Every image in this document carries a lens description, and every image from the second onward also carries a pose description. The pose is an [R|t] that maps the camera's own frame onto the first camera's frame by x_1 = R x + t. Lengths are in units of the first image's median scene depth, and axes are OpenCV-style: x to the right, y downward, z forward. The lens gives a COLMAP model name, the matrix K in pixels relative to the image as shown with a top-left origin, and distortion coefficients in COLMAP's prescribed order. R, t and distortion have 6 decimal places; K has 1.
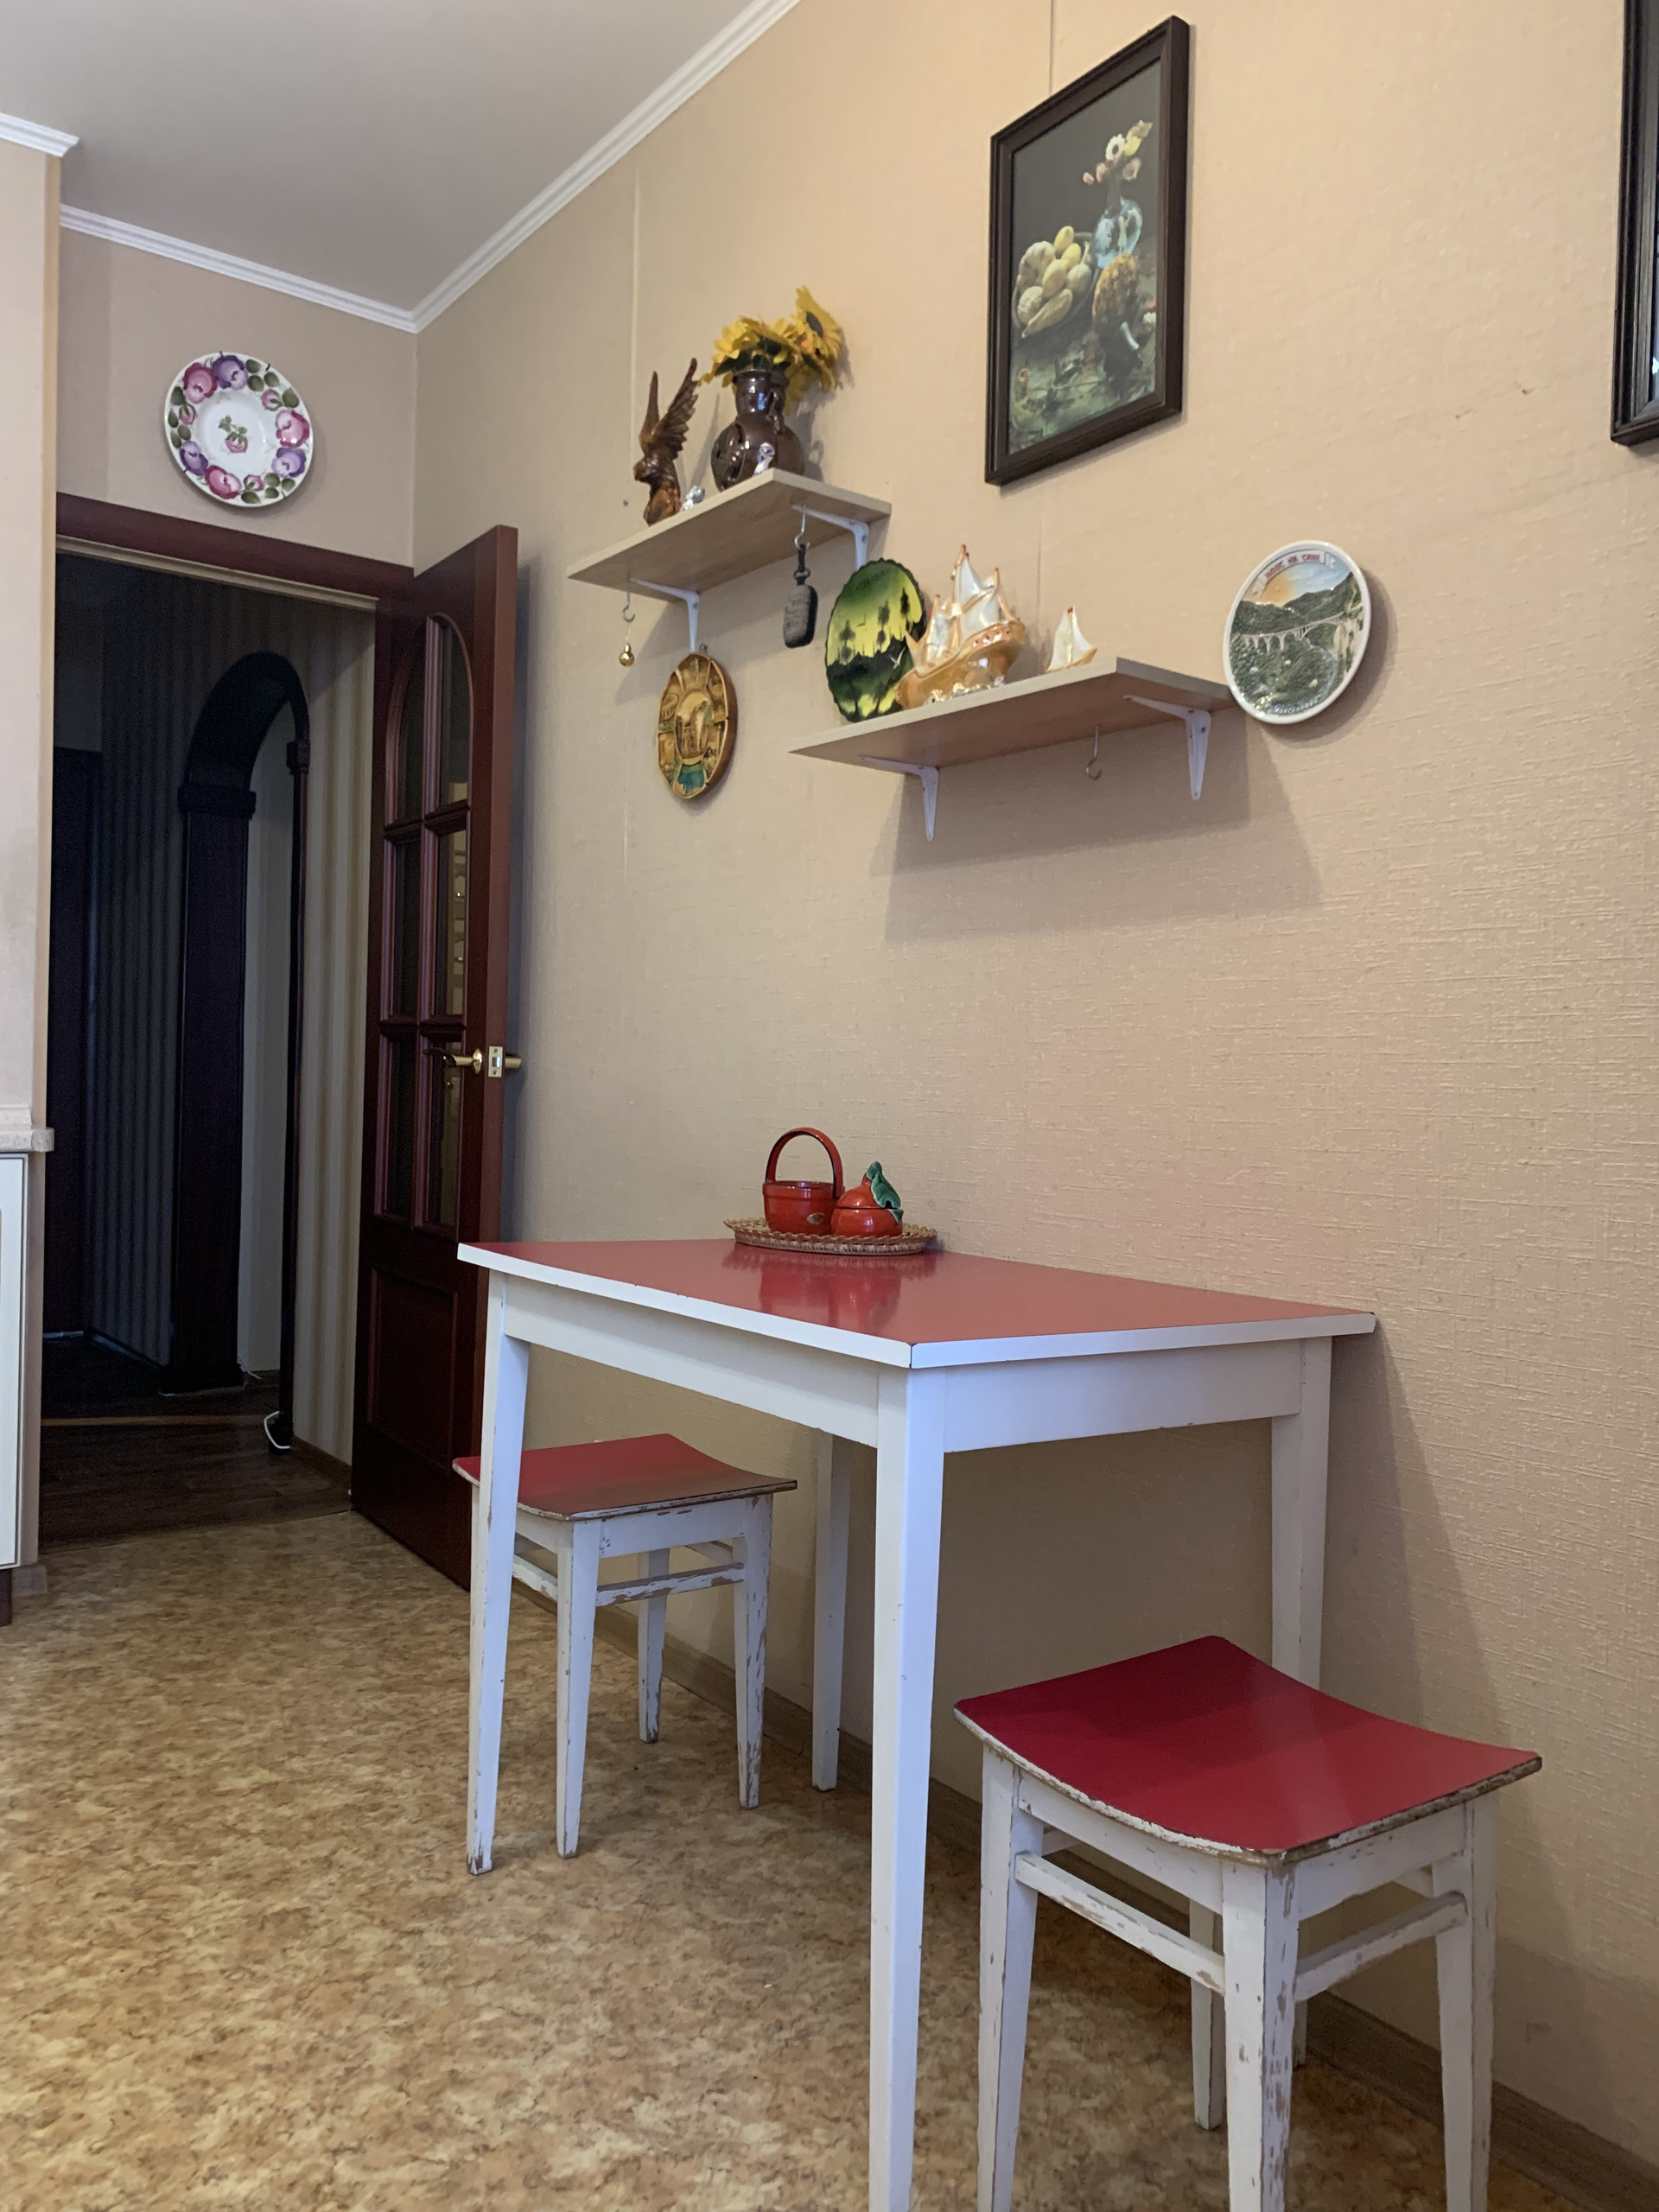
lens RADIAL K [[1678.8, 0, 848.9], [0, 1678.8, 1118.3], [0, 0, 1]] dist [0.022174, -0.022106]
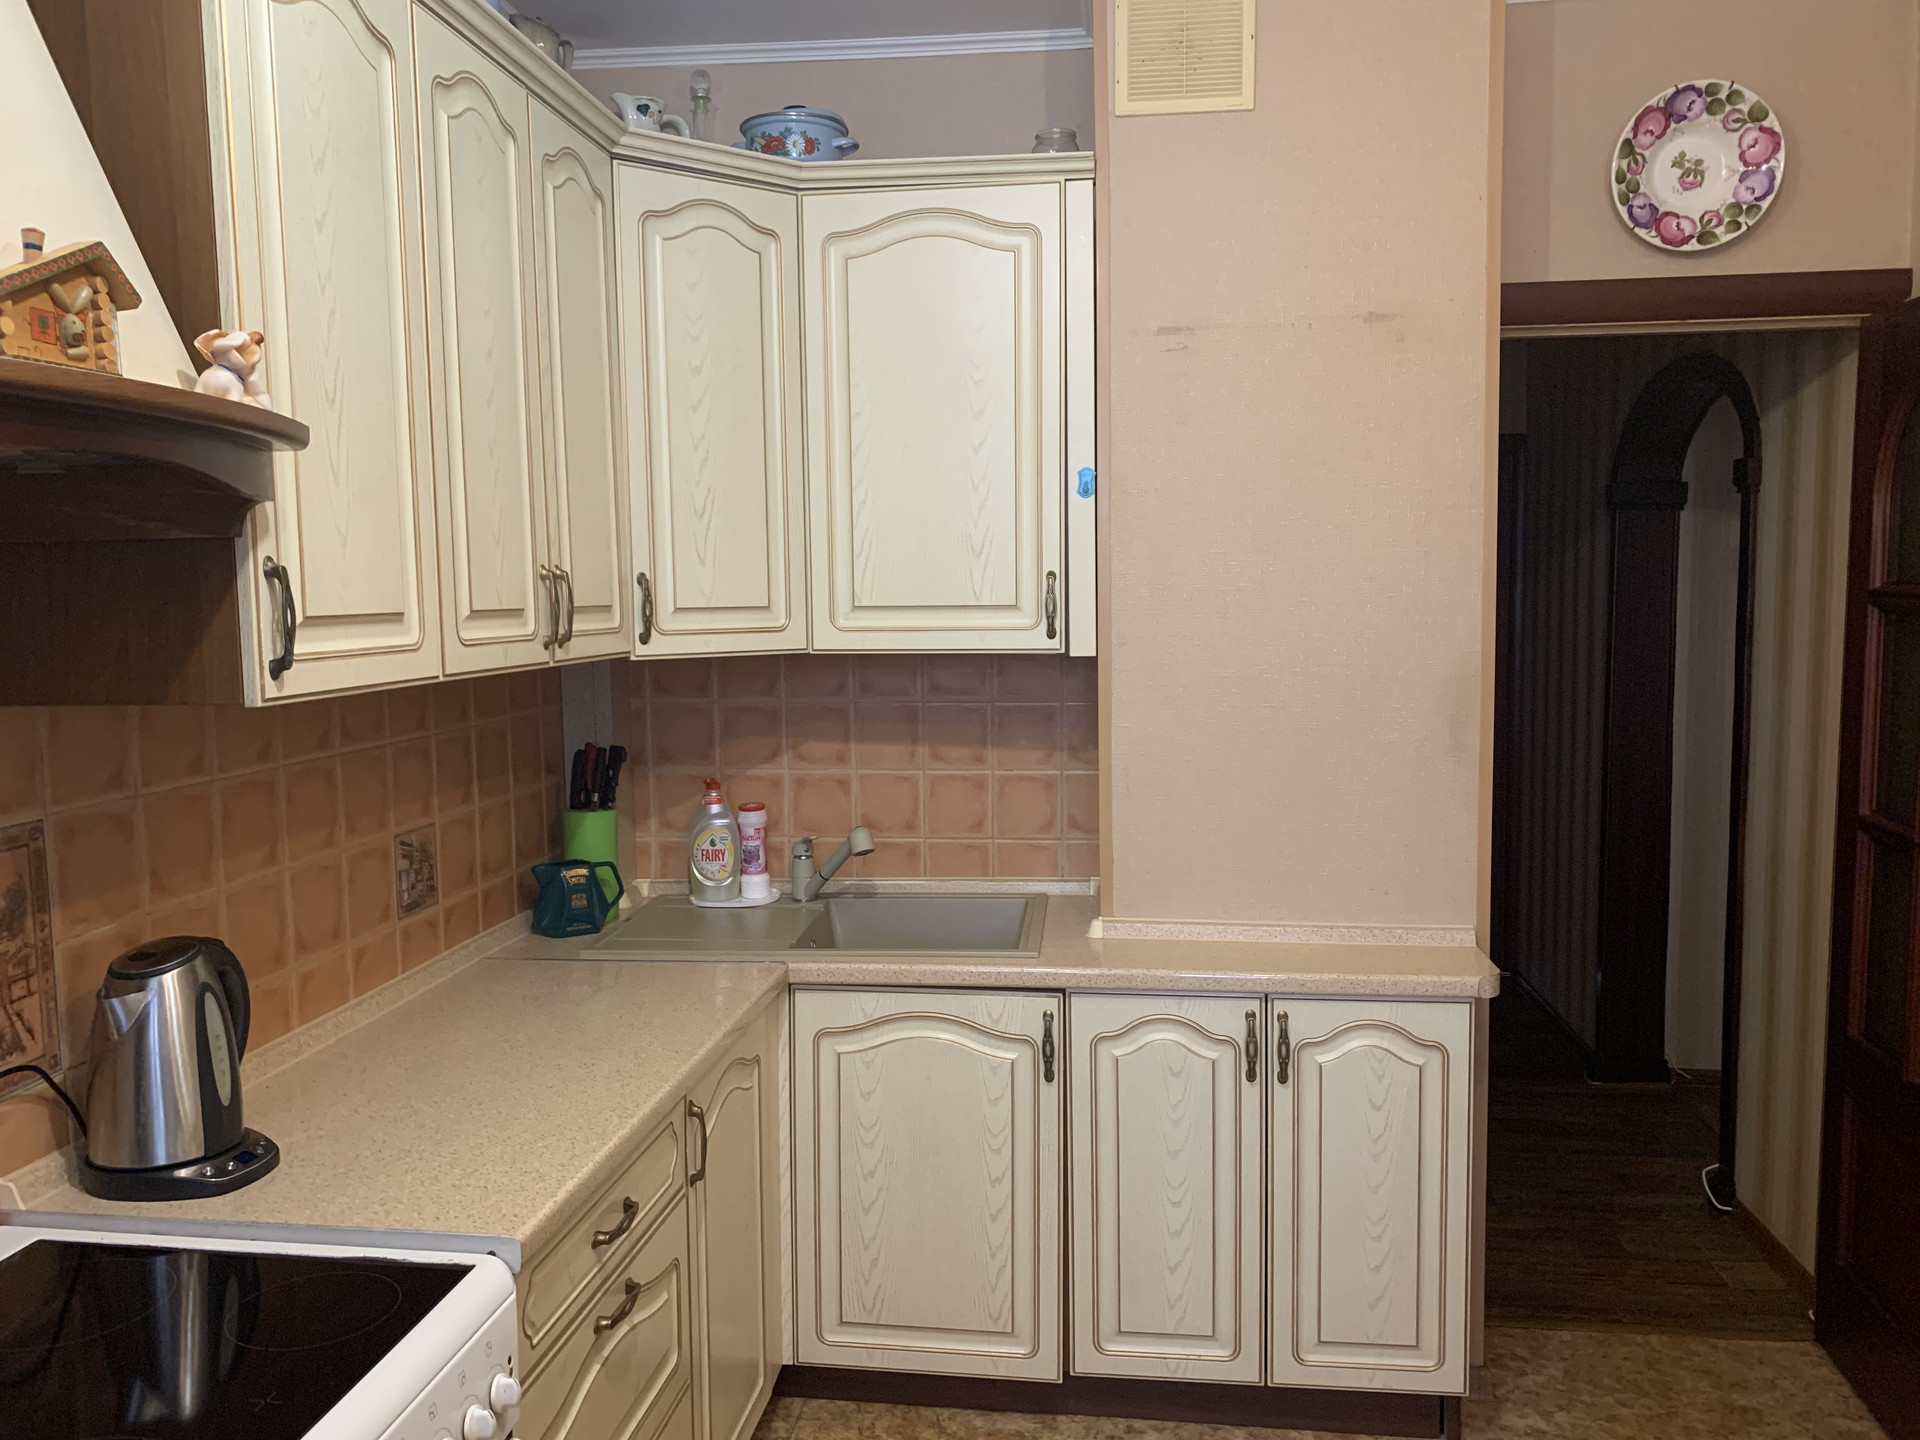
lens RADIAL K [[1457.2, 0, 969.7], [0, 1457.2, 727.6], [0, 0, 1]] dist [0.022174, -0.022106]
pose [[0.716173, 0.022060, -0.697574, -0.087562], [0.020673, 0.998391, 0.052798, -0.157802], [0.697617, -0.052234, 0.714564, 0.158413]]
